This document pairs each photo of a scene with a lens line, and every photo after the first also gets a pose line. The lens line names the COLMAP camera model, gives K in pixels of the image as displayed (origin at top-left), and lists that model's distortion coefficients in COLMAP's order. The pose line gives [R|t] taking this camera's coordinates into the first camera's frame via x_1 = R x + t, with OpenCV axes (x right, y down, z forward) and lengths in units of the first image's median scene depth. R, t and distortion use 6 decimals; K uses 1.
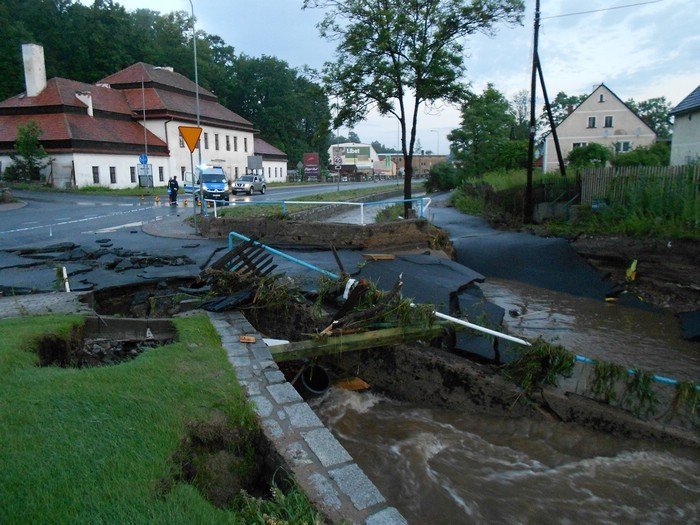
lens RADIAL K [[532.2, 0, 350.7], [0, 532.2, 274.8], [0, 0, 1]] dist [0.003555, -0.008197]
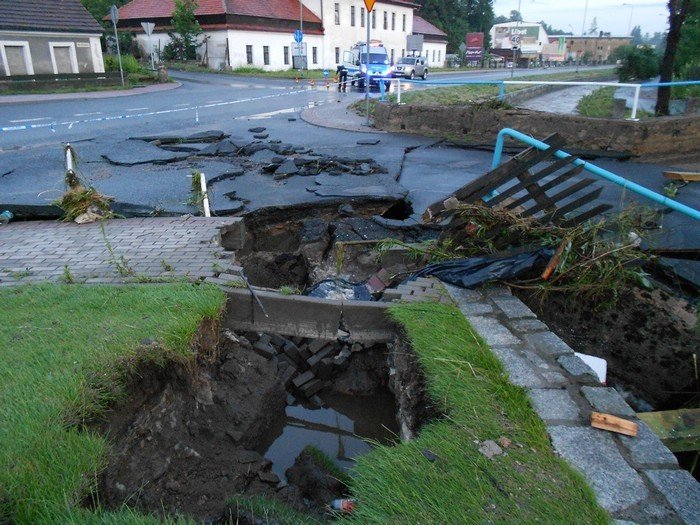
lens RADIAL K [[532.2, 0, 355.8], [0, 532.2, 267.3], [0, 0, 1]] dist [0.003555, -0.008197]
pose [[0.967453, 0.097598, -0.233472, -0.109625], [-0.053508, 0.980668, 0.188220, -0.018820], [0.247328, -0.169601, 0.953973, 0.228031]]
